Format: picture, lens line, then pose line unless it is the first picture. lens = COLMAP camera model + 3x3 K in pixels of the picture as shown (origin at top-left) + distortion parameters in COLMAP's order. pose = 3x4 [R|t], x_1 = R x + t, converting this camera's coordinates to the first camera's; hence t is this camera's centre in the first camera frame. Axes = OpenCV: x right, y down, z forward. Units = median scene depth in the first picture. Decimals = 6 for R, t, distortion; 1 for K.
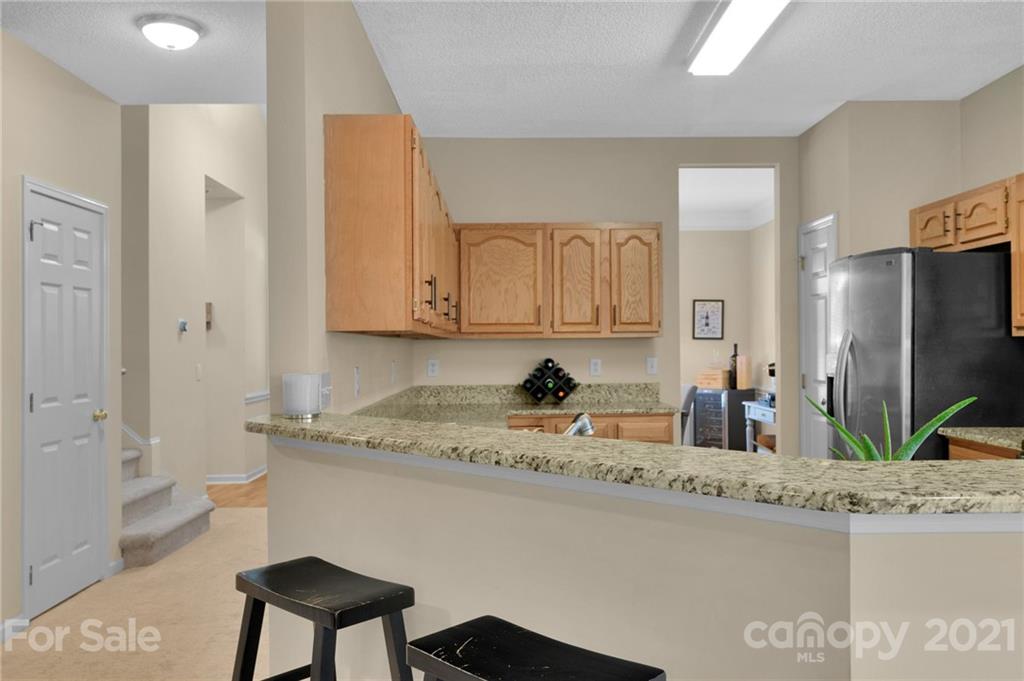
lens RADIAL K [[838.7, 0, 524.5], [0, 838.7, 334.2], [0, 0, 1]] dist [0.005048, 0.007256]
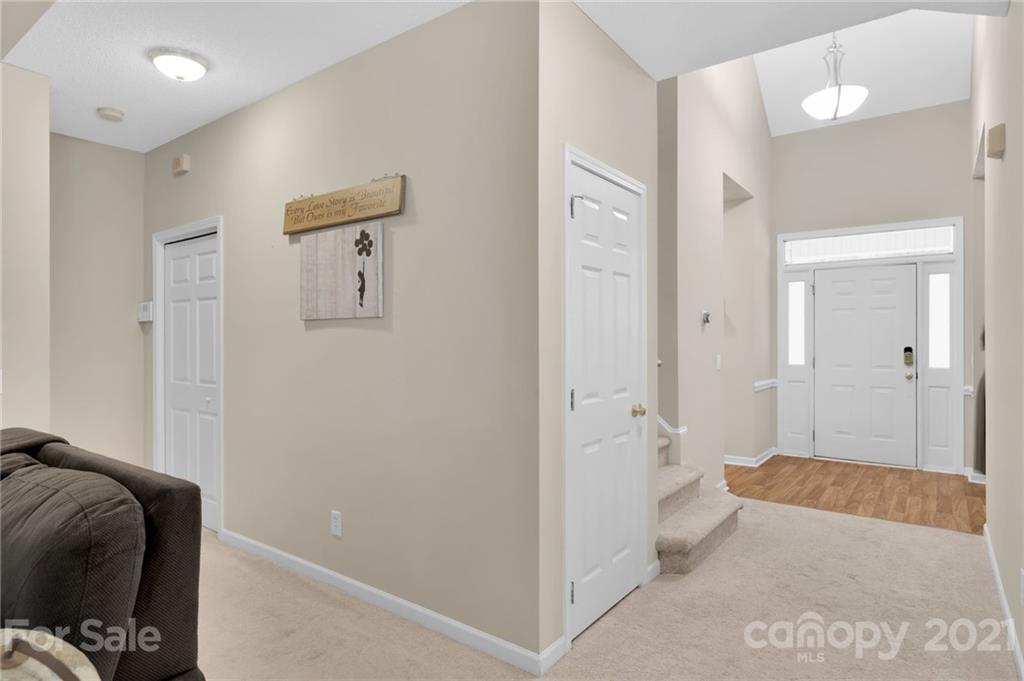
lens RADIAL K [[568.4, 0, 512.0], [0, 568.4, 340.5], [0, 0, 1]] dist [-0.002758, -0.000001]
pose [[0.790897, 0.007807, -0.611899, -0.194129], [0.003890, 0.999834, 0.017785, 0.005886], [0.611936, -0.016446, 0.790736, 0.350621]]
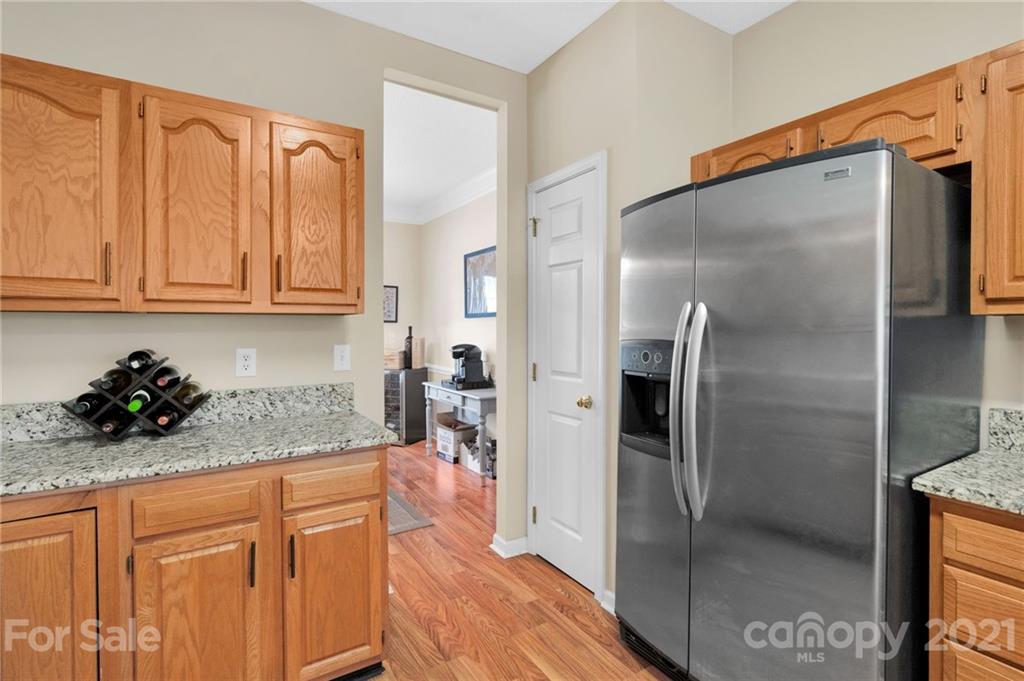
lens RADIAL K [[479.9, 0, 511.8], [0, 479.9, 330.4], [0, 0, 1]] dist [-0.003689, -0.000119]
pose [[0.860506, 0.002298, 0.509436, 0.077852], [-0.011337, 0.999829, 0.014638, 0.009449], [-0.509315, -0.018371, 0.860384, 0.637062]]
